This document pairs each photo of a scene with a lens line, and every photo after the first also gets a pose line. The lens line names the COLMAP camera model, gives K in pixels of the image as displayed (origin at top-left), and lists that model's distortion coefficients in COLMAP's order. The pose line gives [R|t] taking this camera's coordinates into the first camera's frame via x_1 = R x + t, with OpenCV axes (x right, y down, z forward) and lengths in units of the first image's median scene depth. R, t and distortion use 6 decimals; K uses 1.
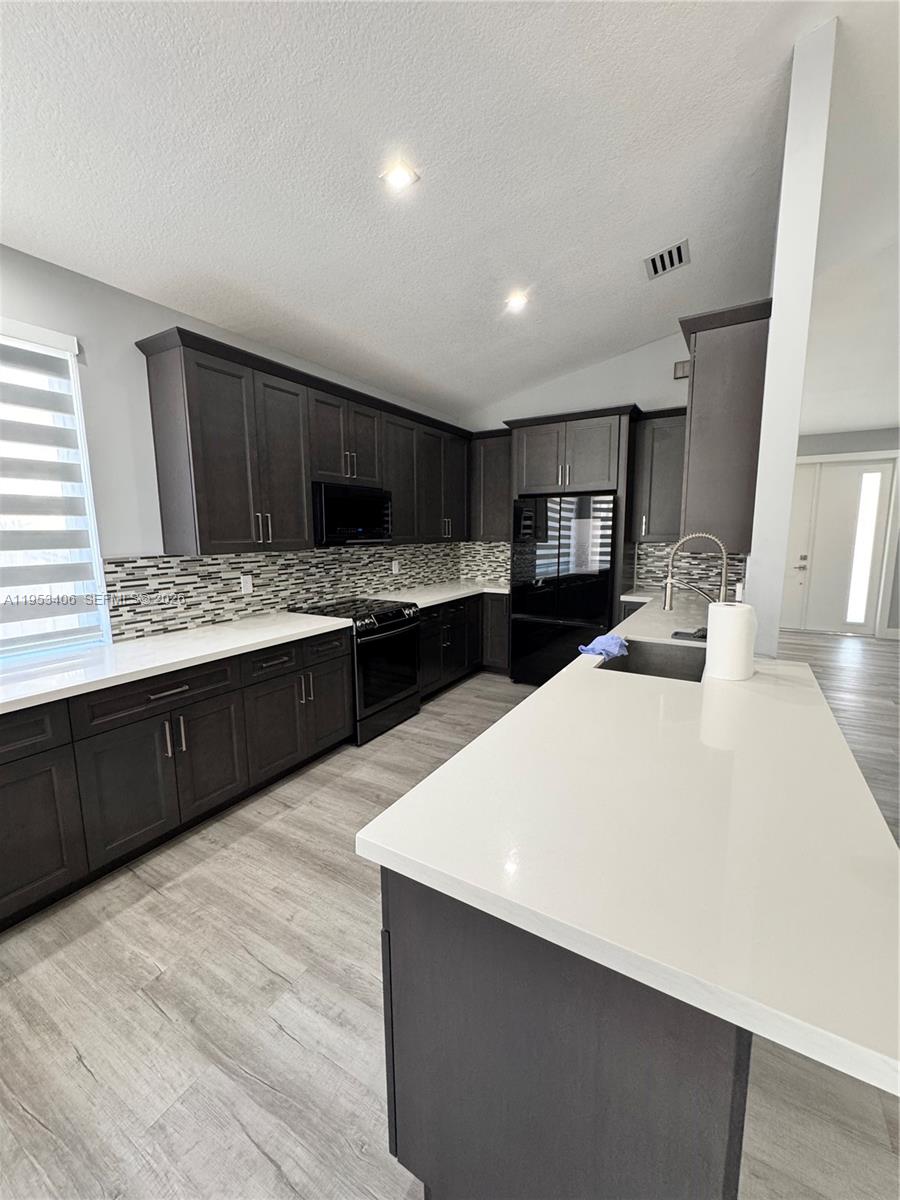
lens RADIAL K [[482.6, 0, 449.3], [0, 482.6, 599.4], [0, 0, 1]] dist [-0.000131, -0.000503]
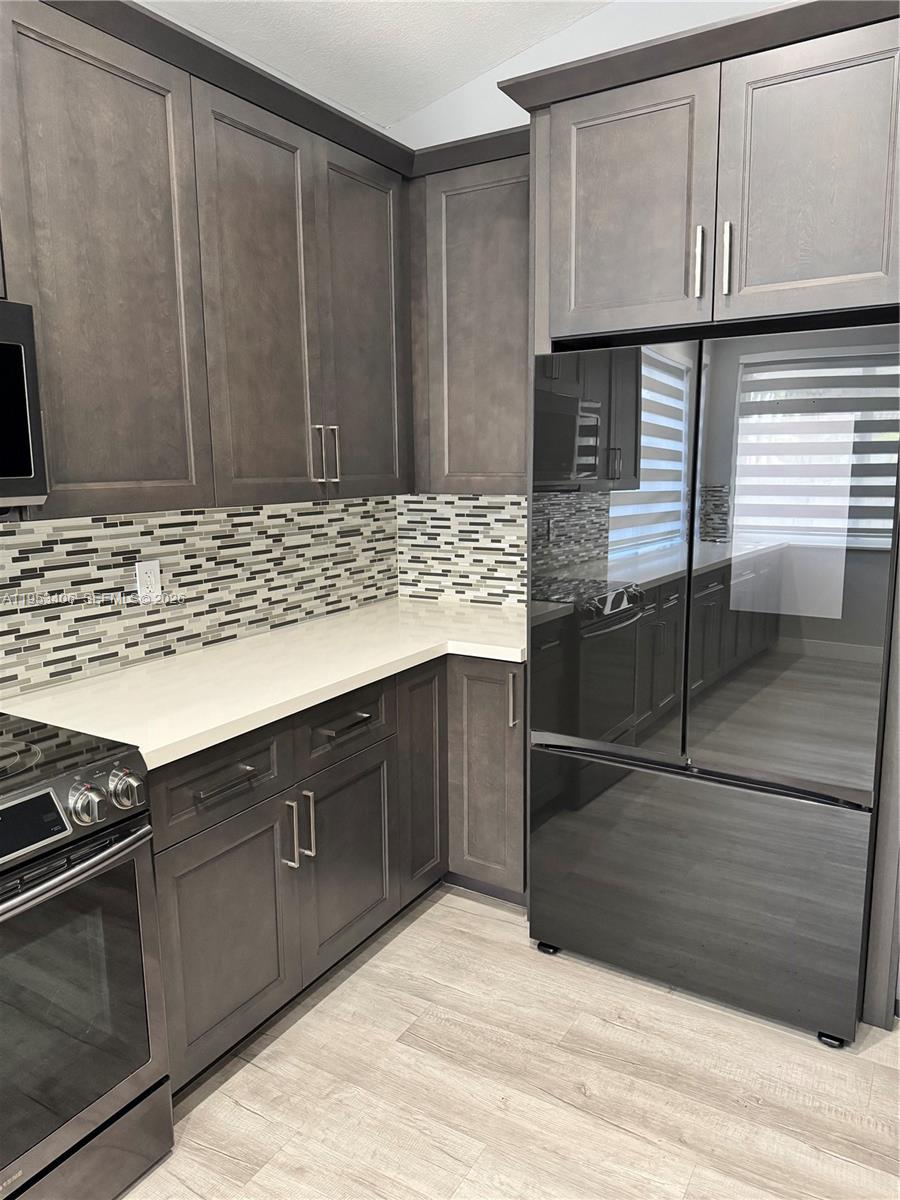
lens RADIAL K [[834.0, 0, 449.9], [0, 834.0, 598.9], [0, 0, 1]] dist [0.078508, -0.069800]
pose [[0.999967, -0.003660, -0.007302, 0.085679], [0.003829, 0.999722, 0.023277, -0.070834], [0.007215, -0.023305, 0.999702, 0.488300]]
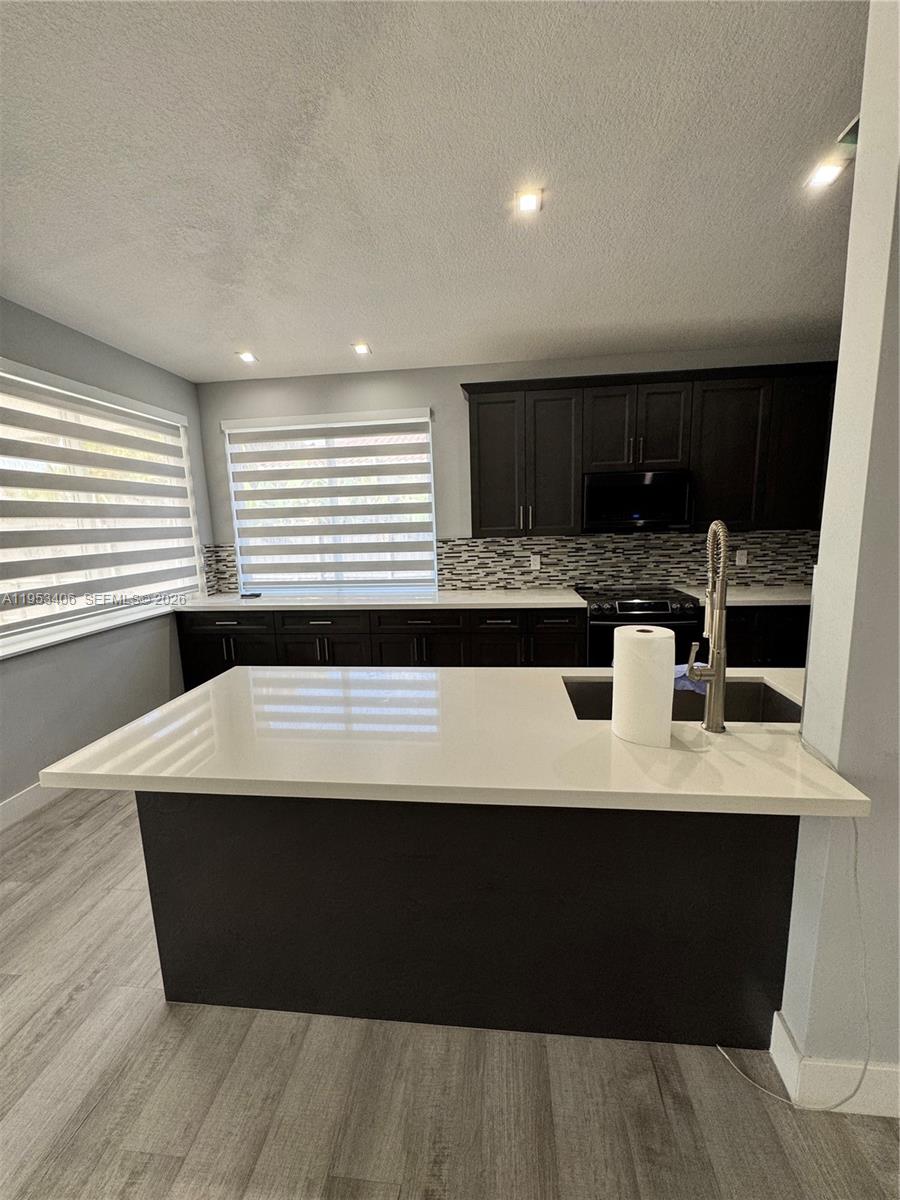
lens RADIAL K [[482.6, 0, 452.3], [0, 482.6, 600.0], [0, 0, 1]] dist [-0.000131, -0.000503]
pose [[0.415930, 0.136478, -0.899098, 0.460398], [-0.104041, 0.989324, 0.102044, -0.028867], [0.903426, 0.051100, 0.425688, 0.201974]]
